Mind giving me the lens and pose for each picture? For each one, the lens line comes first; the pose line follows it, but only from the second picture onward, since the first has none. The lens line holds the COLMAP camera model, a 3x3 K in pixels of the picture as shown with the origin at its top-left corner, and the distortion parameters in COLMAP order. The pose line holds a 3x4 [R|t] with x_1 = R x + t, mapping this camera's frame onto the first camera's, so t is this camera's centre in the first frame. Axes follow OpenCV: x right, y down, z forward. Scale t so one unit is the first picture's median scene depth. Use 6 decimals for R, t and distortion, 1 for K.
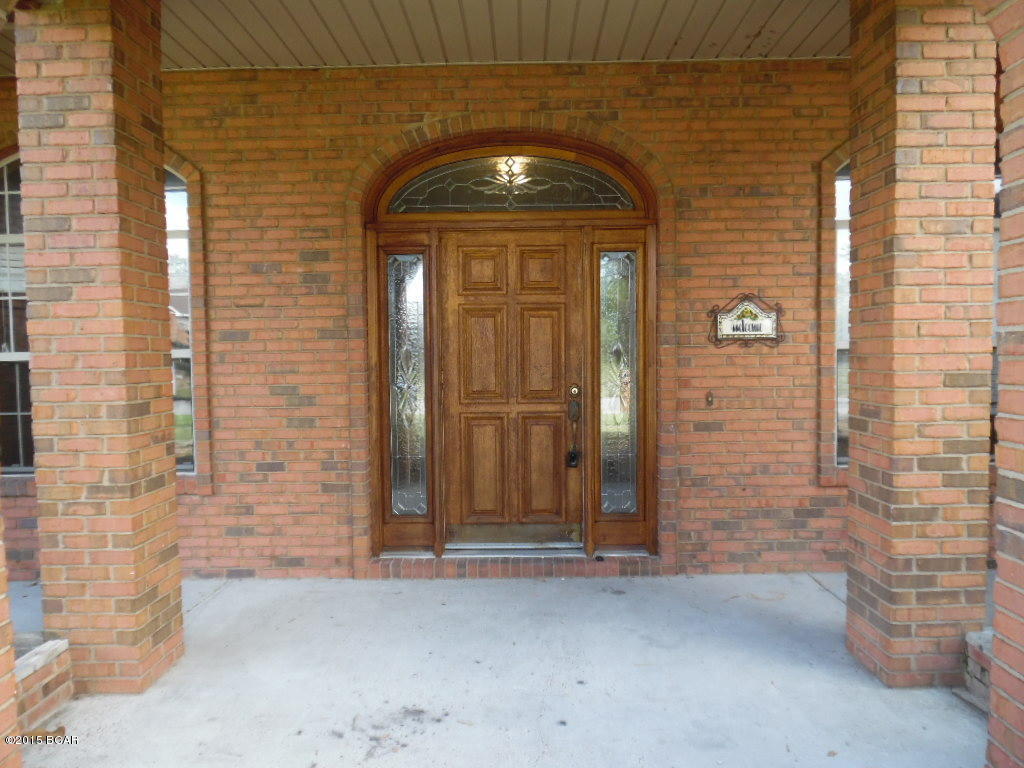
lens RADIAL K [[716.2, 0, 512.0], [0, 716.2, 384.0], [0, 0, 1]] dist [-0.006882, -0.011216]
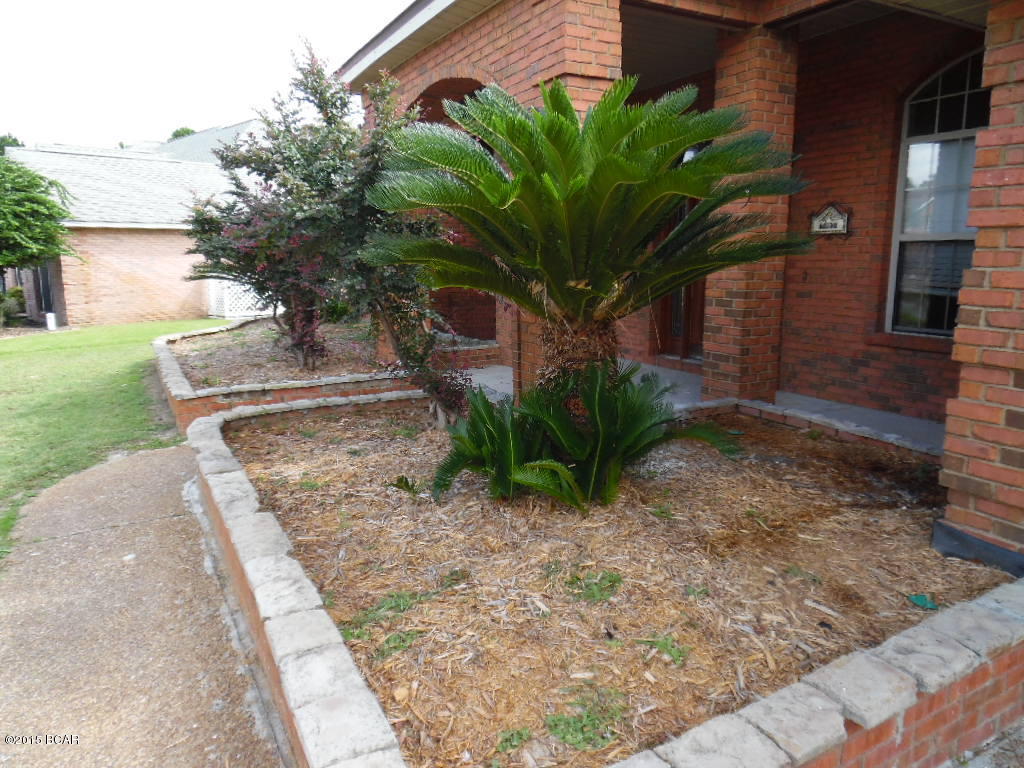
lens RADIAL K [[716.2, 0, 512.0], [0, 716.2, 384.0], [0, 0, 1]] dist [-0.006882, -0.011216]
pose [[0.486349, 0.163702, -0.858293, 1.292923], [-0.043066, 0.985590, 0.163579, 0.025848], [0.872703, -0.042593, 0.486391, -0.254467]]
